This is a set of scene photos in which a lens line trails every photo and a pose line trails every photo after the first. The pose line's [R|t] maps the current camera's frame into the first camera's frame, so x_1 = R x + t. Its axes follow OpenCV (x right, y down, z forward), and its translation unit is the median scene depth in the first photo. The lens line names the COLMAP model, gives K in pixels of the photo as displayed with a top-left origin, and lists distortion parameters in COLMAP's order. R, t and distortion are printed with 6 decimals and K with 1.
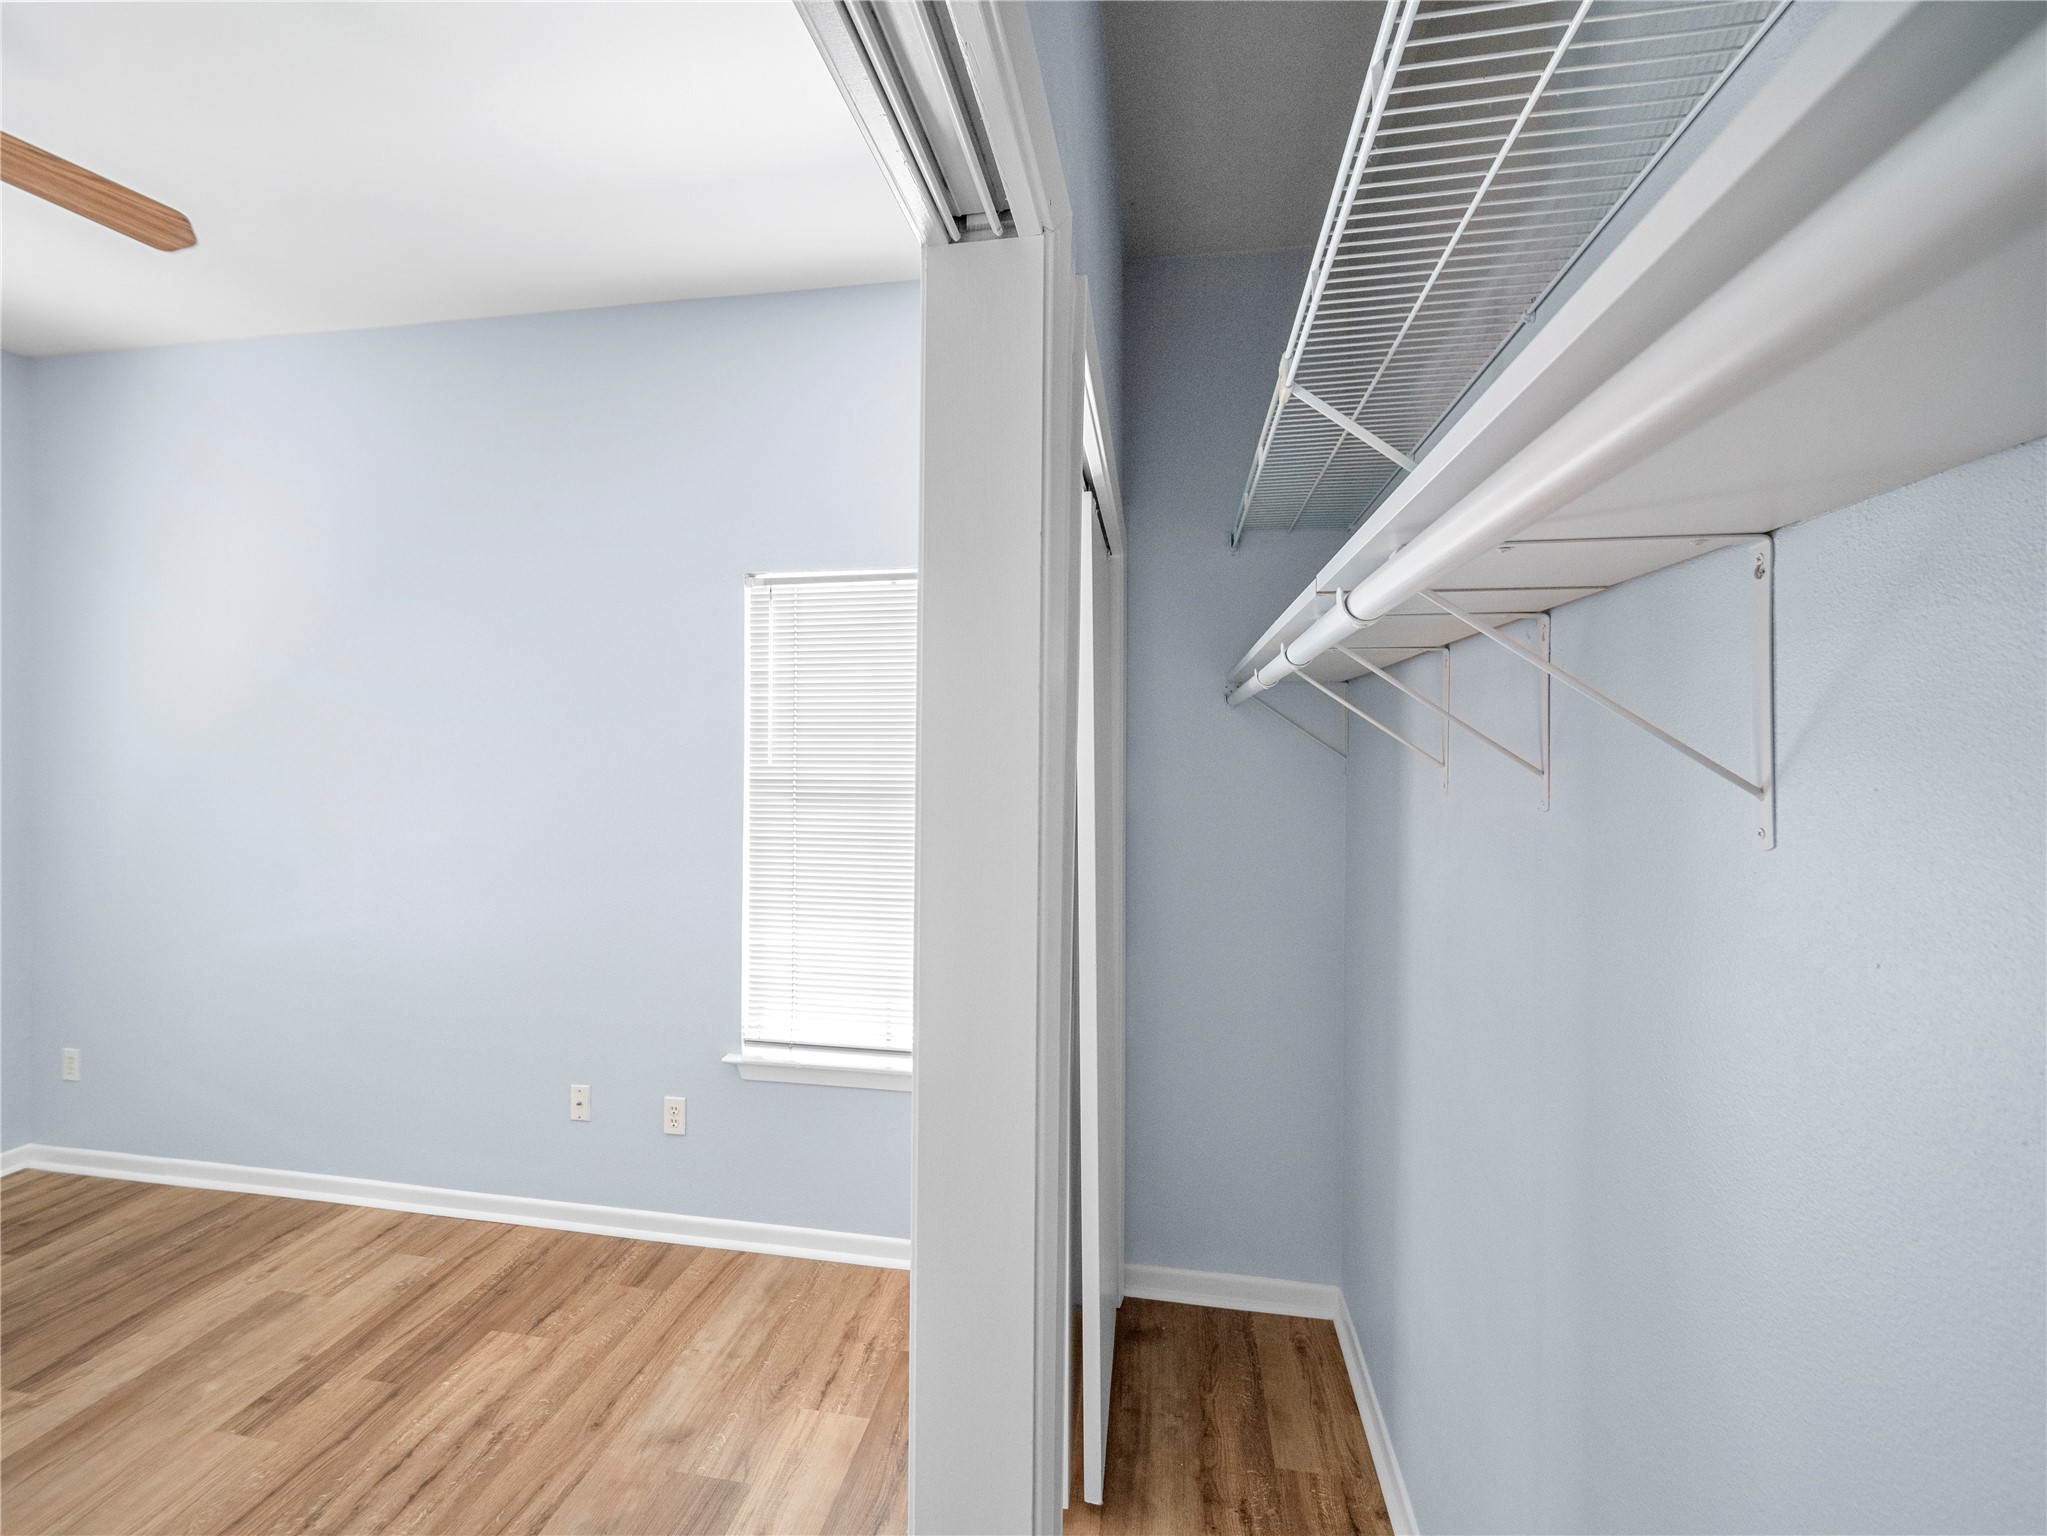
lens RADIAL K [[810.5, 0, 1022.8], [0, 810.5, 732.3], [0, 0, 1]] dist [0.005114, -0.001604]
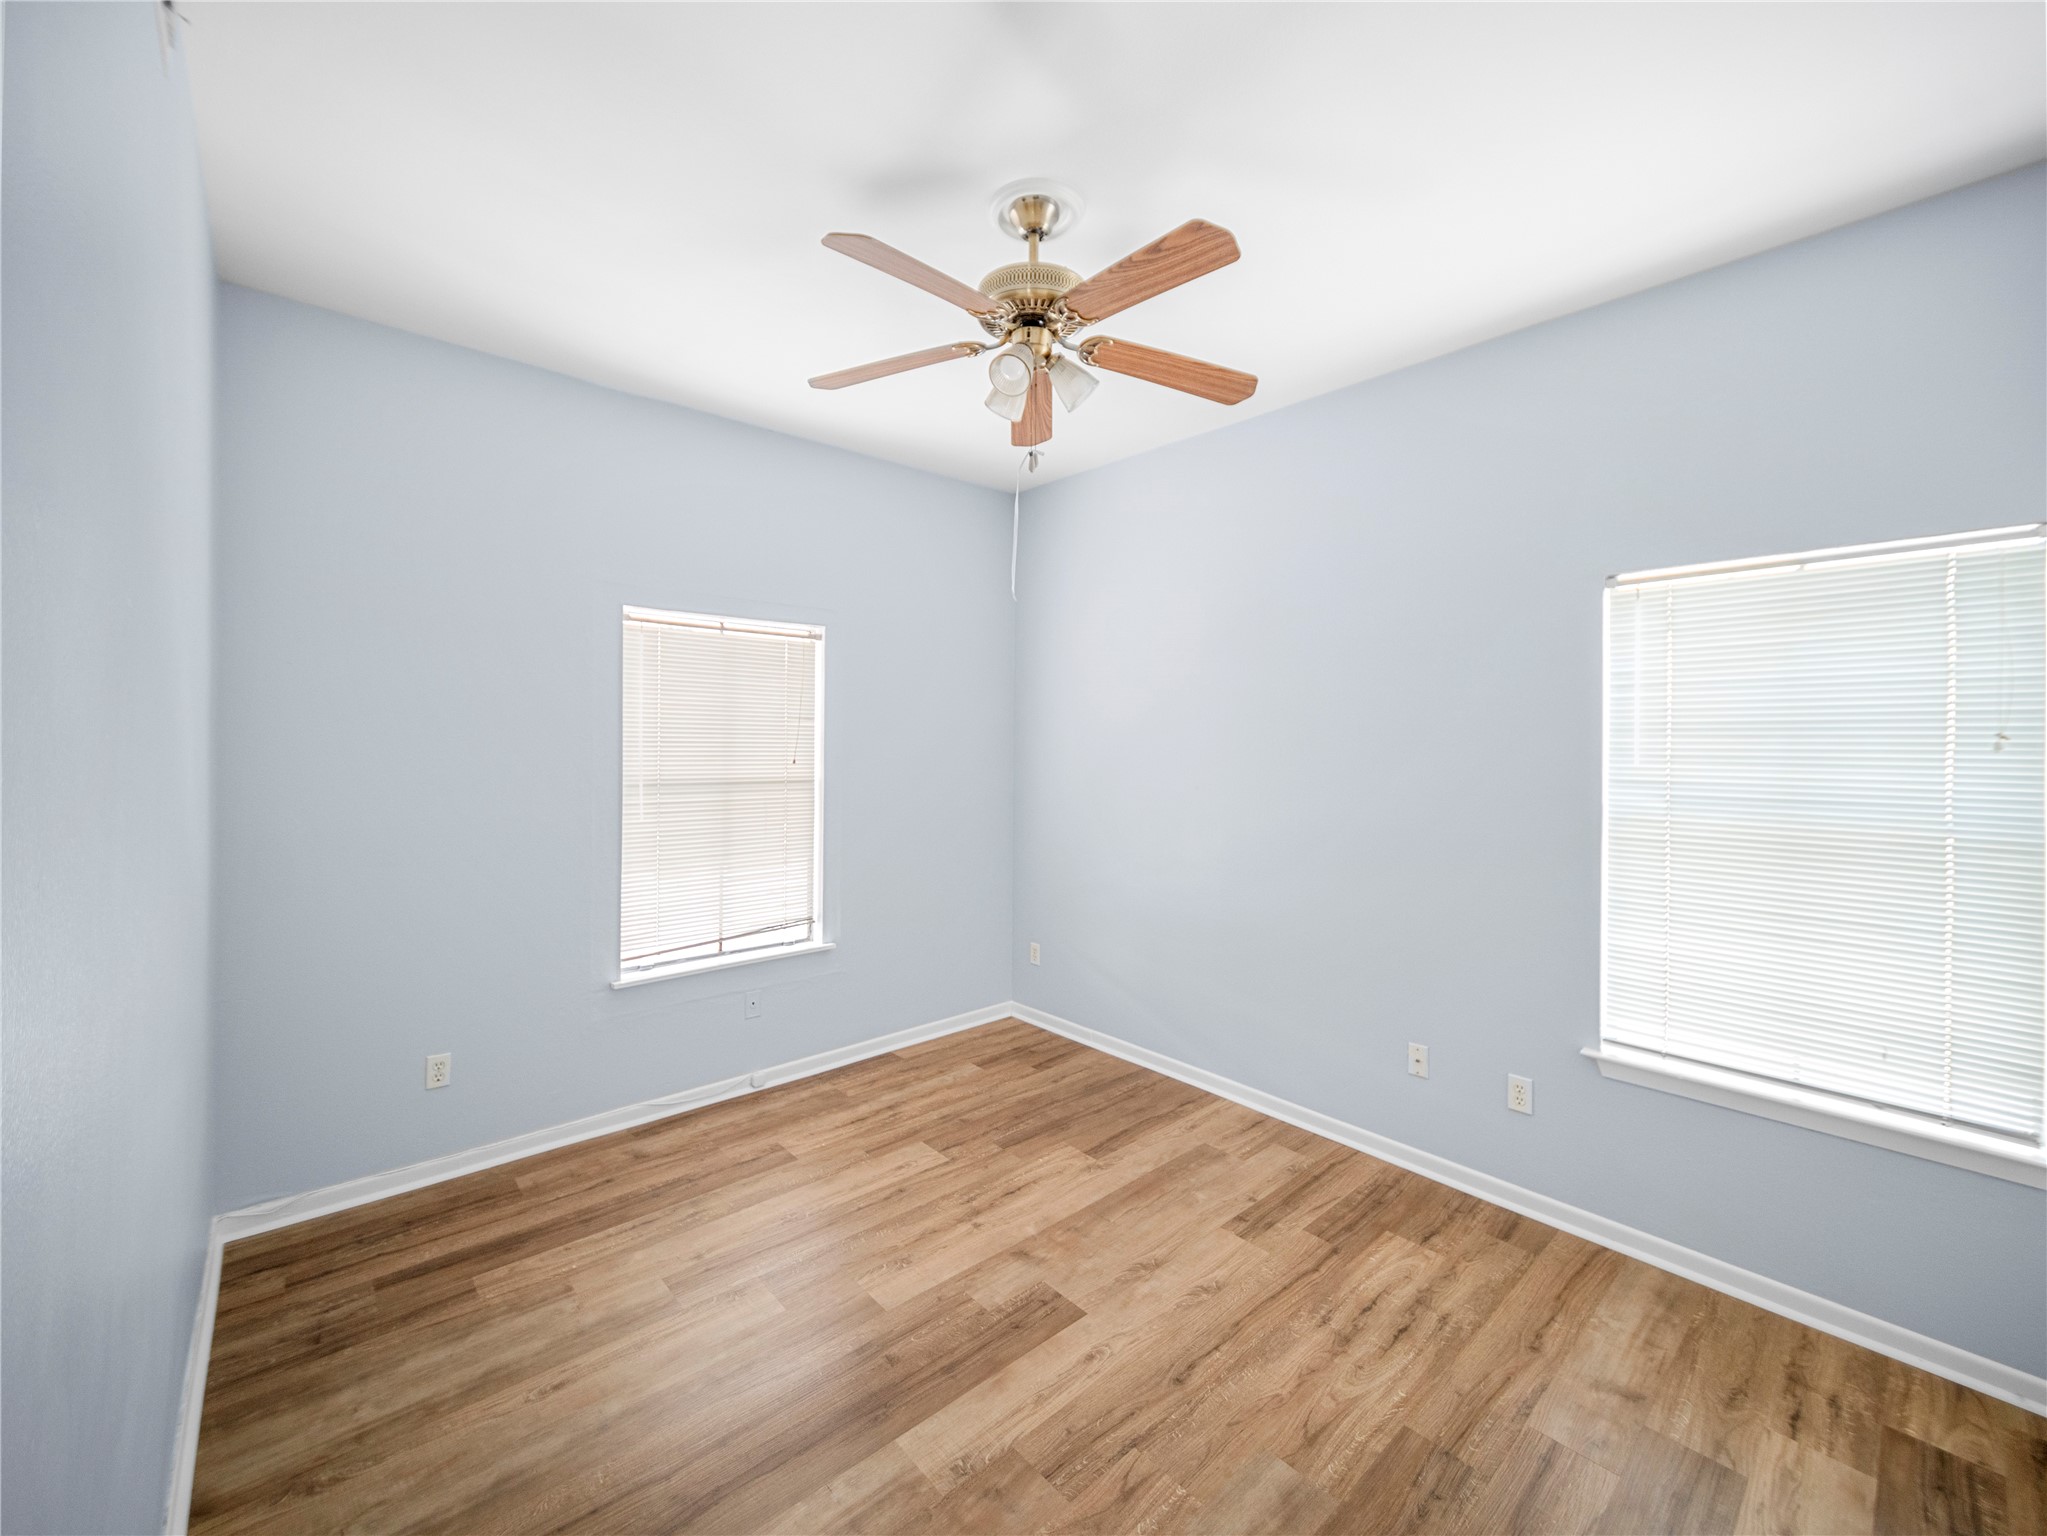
lens RADIAL K [[810.5, 0, 1048.8], [0, 810.5, 729.5], [0, 0, 1]] dist [0.005114, -0.001604]
pose [[0.789807, -0.006910, -0.613317, -0.274179], [-0.000765, 0.999925, -0.012251, 0.009167], [0.613356, 0.010145, 0.789742, -0.233440]]
